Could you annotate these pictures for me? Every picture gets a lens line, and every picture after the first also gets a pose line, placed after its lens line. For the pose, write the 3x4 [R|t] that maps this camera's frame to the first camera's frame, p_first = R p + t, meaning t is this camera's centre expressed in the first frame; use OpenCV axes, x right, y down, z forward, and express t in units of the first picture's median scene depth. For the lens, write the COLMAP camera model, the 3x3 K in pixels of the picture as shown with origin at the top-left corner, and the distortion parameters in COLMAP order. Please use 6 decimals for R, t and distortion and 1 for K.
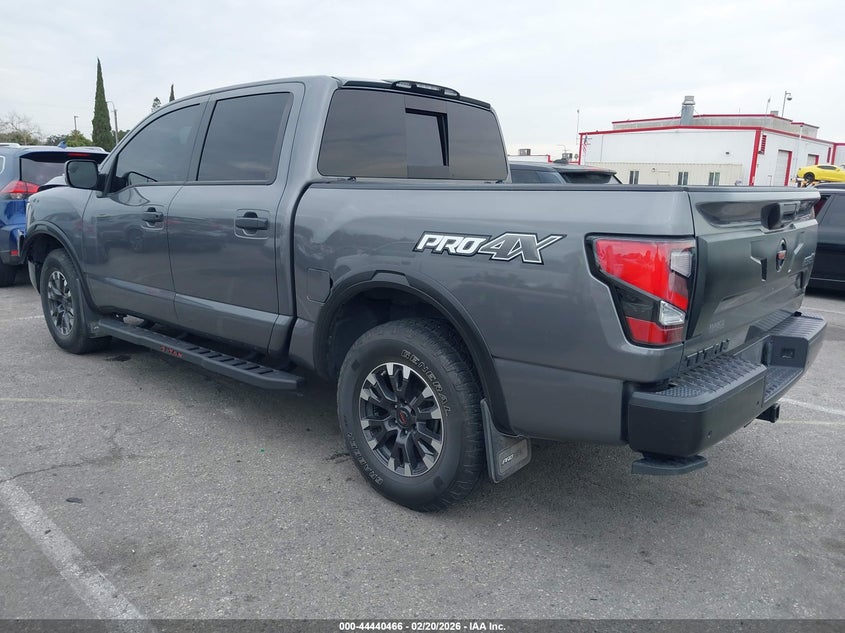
lens RADIAL K [[656.8, 0, 422.5], [0, 656.8, 316.5], [0, 0, 1]] dist [0.007844, -0.005958]
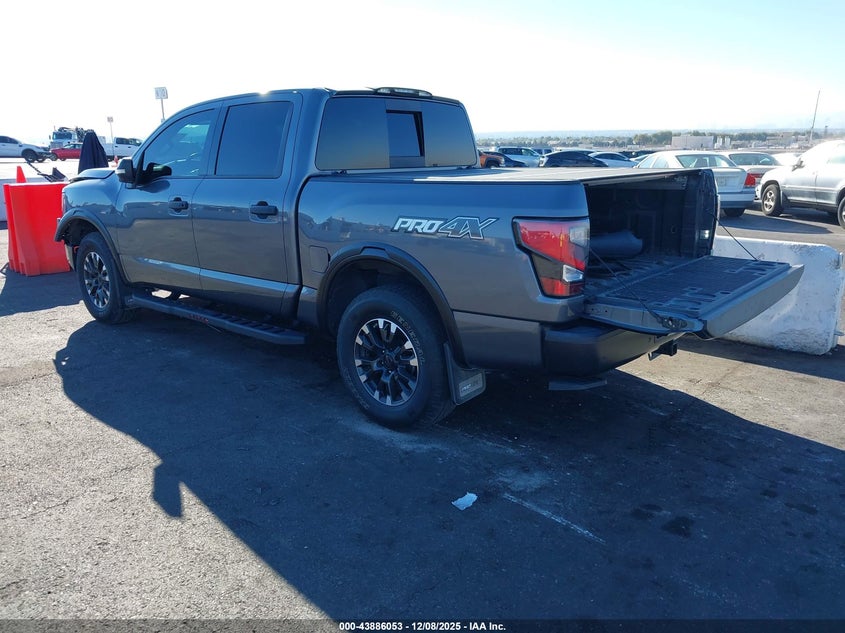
lens RADIAL K [[650.1, 0, 422.6], [0, 650.1, 324.3], [0, 0, 1]] dist [-0.003703, -0.001144]
pose [[0.999682, -0.025205, -0.000472, 0.039374], [0.025192, 0.998069, 0.056782, 0.011484], [-0.000960, -0.056776, 0.998386, -0.263717]]
